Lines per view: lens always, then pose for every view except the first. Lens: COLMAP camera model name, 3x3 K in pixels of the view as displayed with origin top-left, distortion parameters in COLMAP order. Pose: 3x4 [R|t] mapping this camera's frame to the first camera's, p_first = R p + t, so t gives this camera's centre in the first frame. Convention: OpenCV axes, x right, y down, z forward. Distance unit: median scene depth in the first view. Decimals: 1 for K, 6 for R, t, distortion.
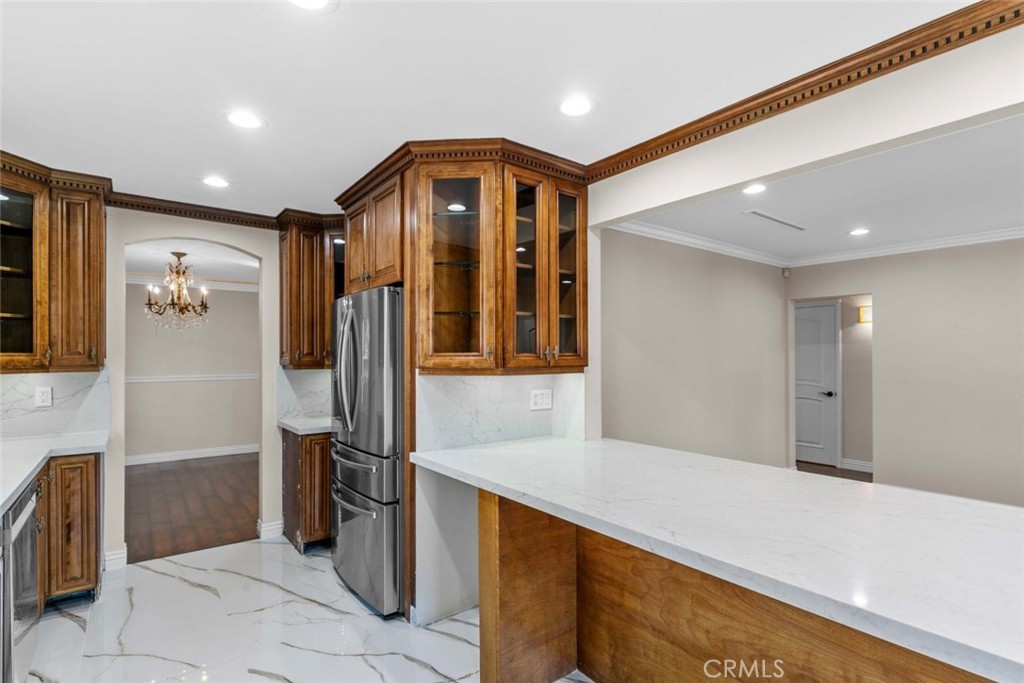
lens RADIAL K [[491.1, 0, 502.1], [0, 491.1, 353.3], [0, 0, 1]] dist [0.000351, 0.000581]
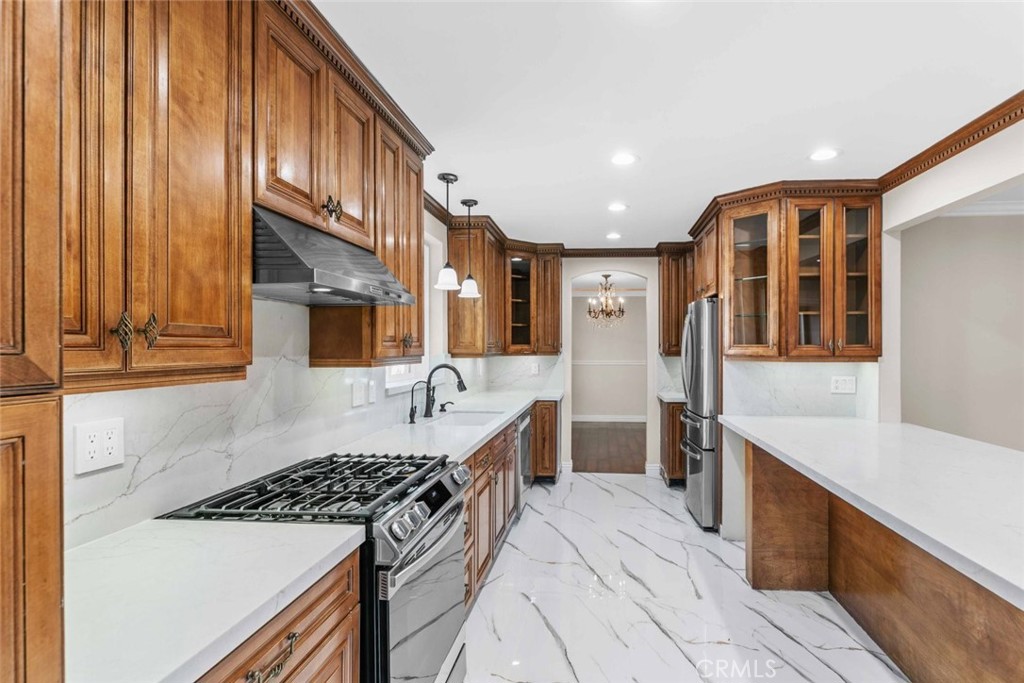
lens RADIAL K [[508.1, 0, 562.0], [0, 508.1, 348.7], [0, 0, 1]] dist [0.006064, 0.001861]
pose [[0.750847, 0.004423, -0.660462, 0.405913], [0.001850, 0.999960, 0.008801, -0.002797], [0.660474, -0.007830, 0.750808, -0.365038]]
